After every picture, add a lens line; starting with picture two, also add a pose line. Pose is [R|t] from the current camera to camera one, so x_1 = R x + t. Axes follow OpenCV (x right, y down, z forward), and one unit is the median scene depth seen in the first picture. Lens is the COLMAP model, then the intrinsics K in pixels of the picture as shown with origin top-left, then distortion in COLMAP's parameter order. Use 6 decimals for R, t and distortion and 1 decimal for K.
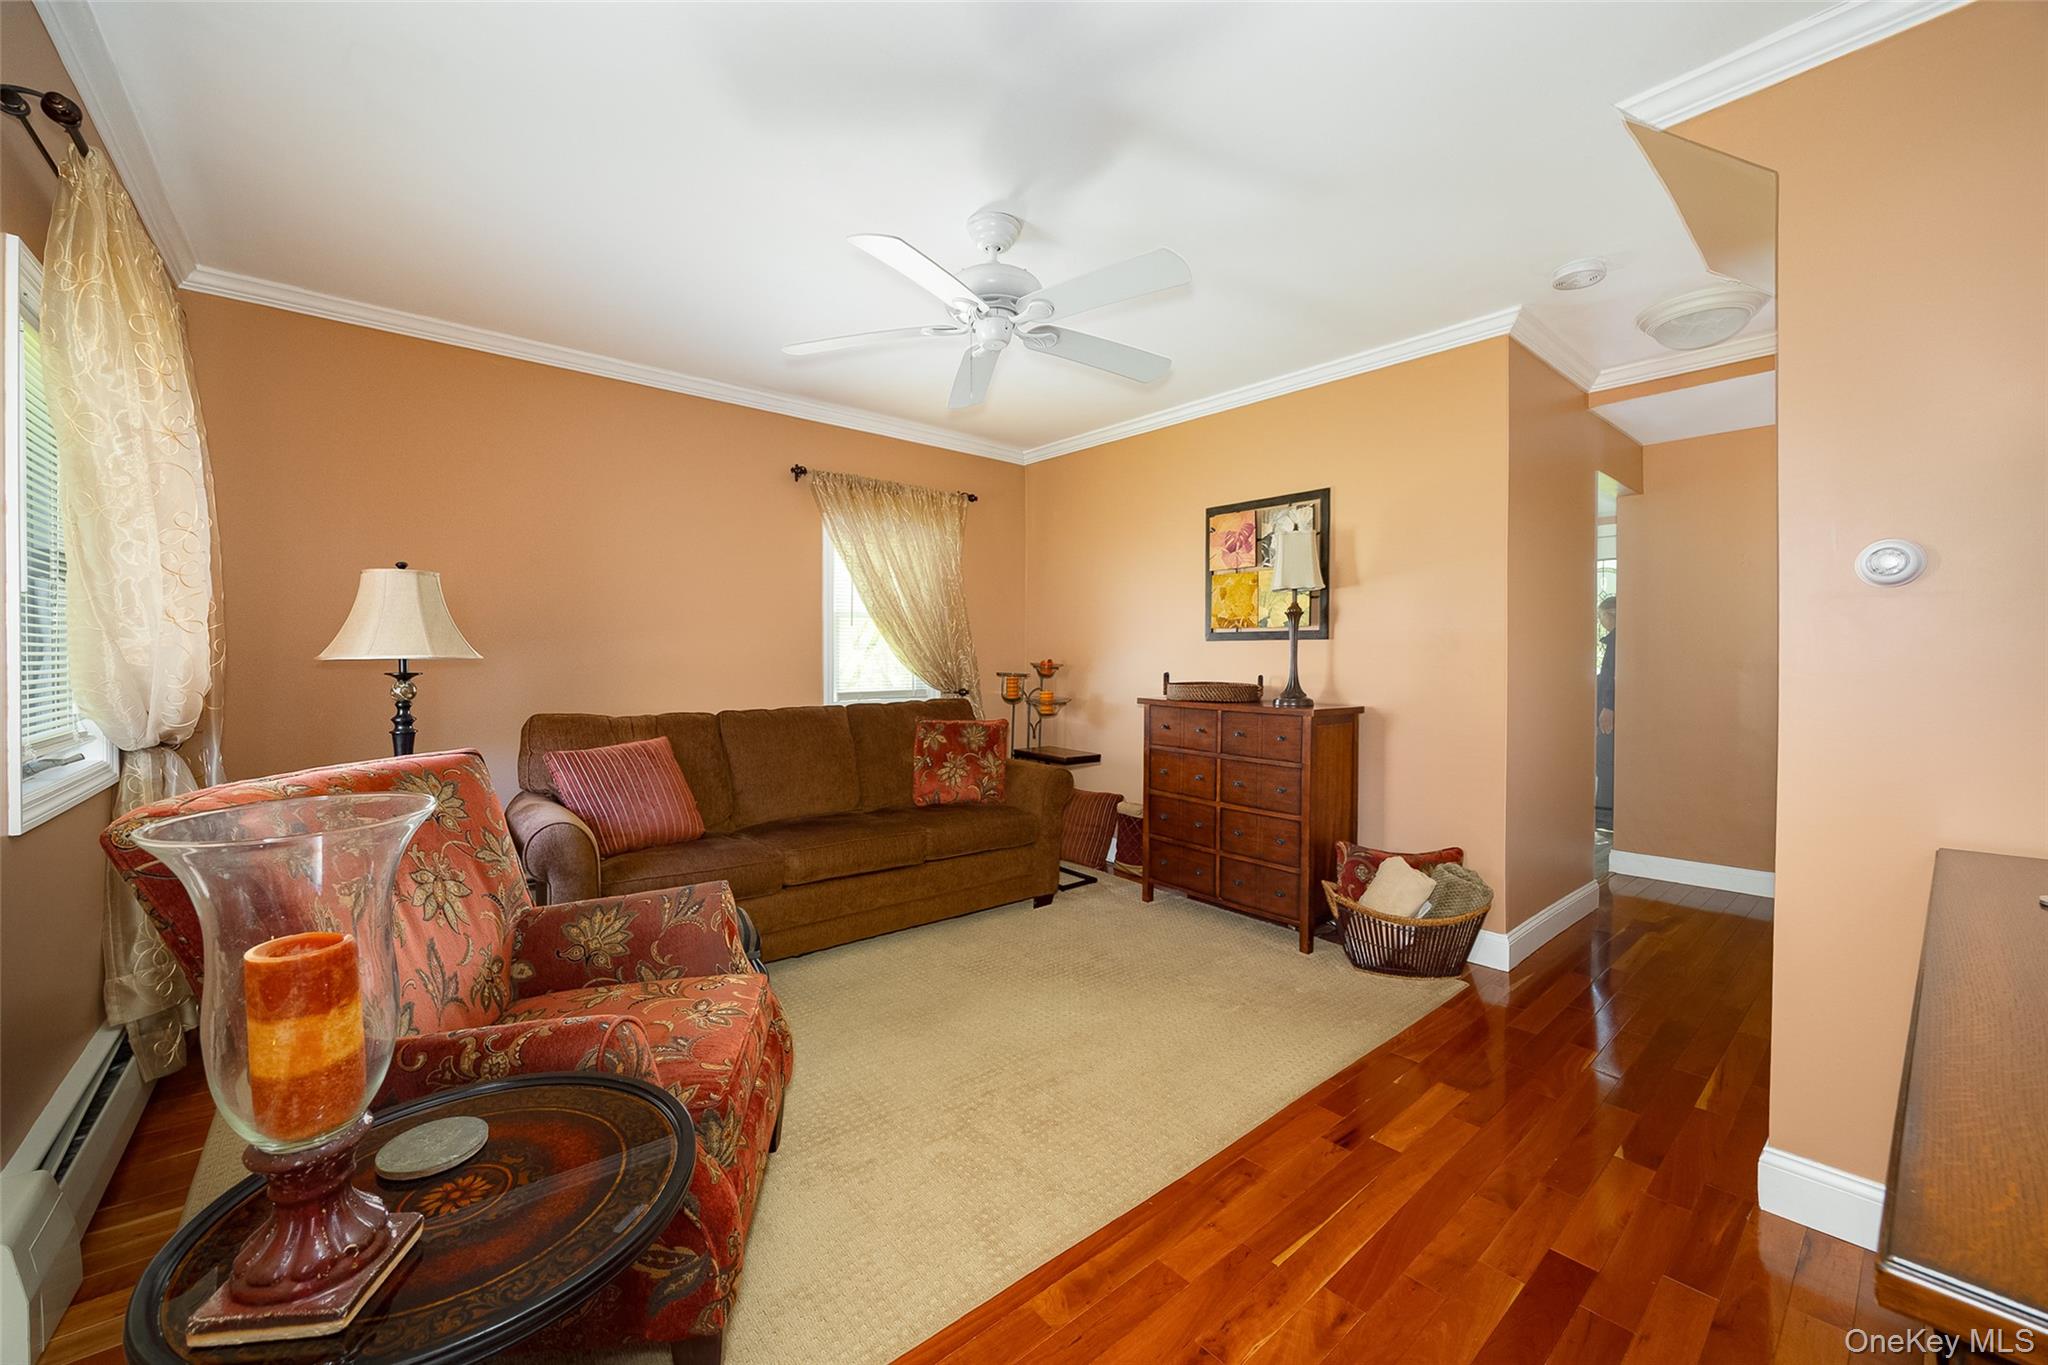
lens RADIAL K [[795.0, 0, 1027.0], [0, 795.0, 671.5], [0, 0, 1]] dist [0.001185, 0.000176]
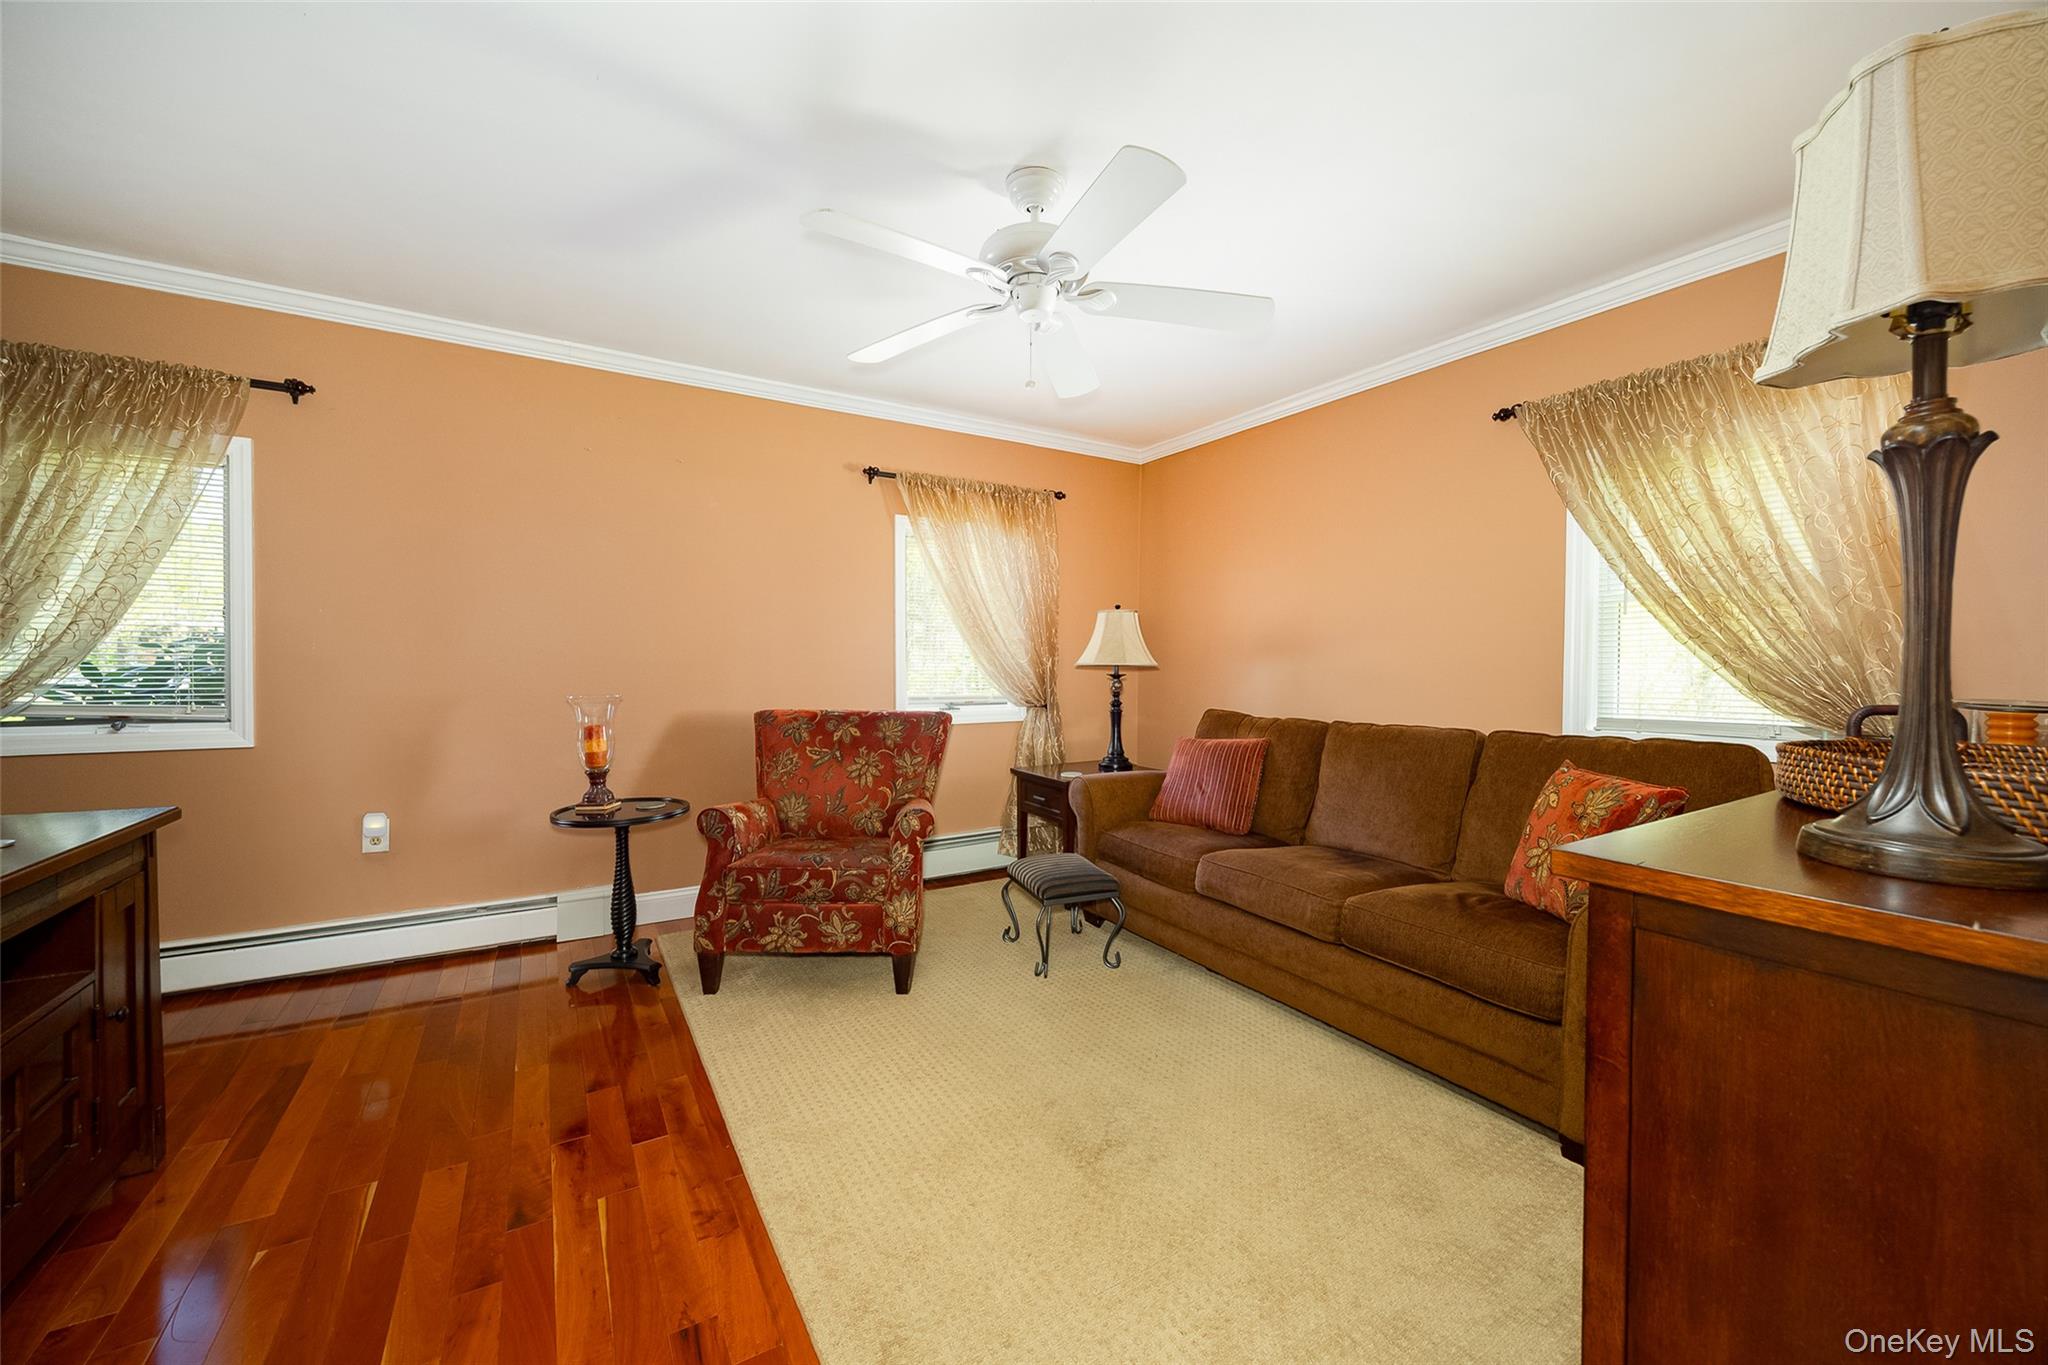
lens RADIAL K [[795.0, 0, 1059.6], [0, 795.0, 672.1], [0, 0, 1]] dist [0.001185, 0.000176]
pose [[-0.141347, 0.008191, -0.989926, 0.842220], [-0.017873, 0.999782, 0.010825, -0.017897], [0.989799, 0.019223, -0.141170, 1.130074]]
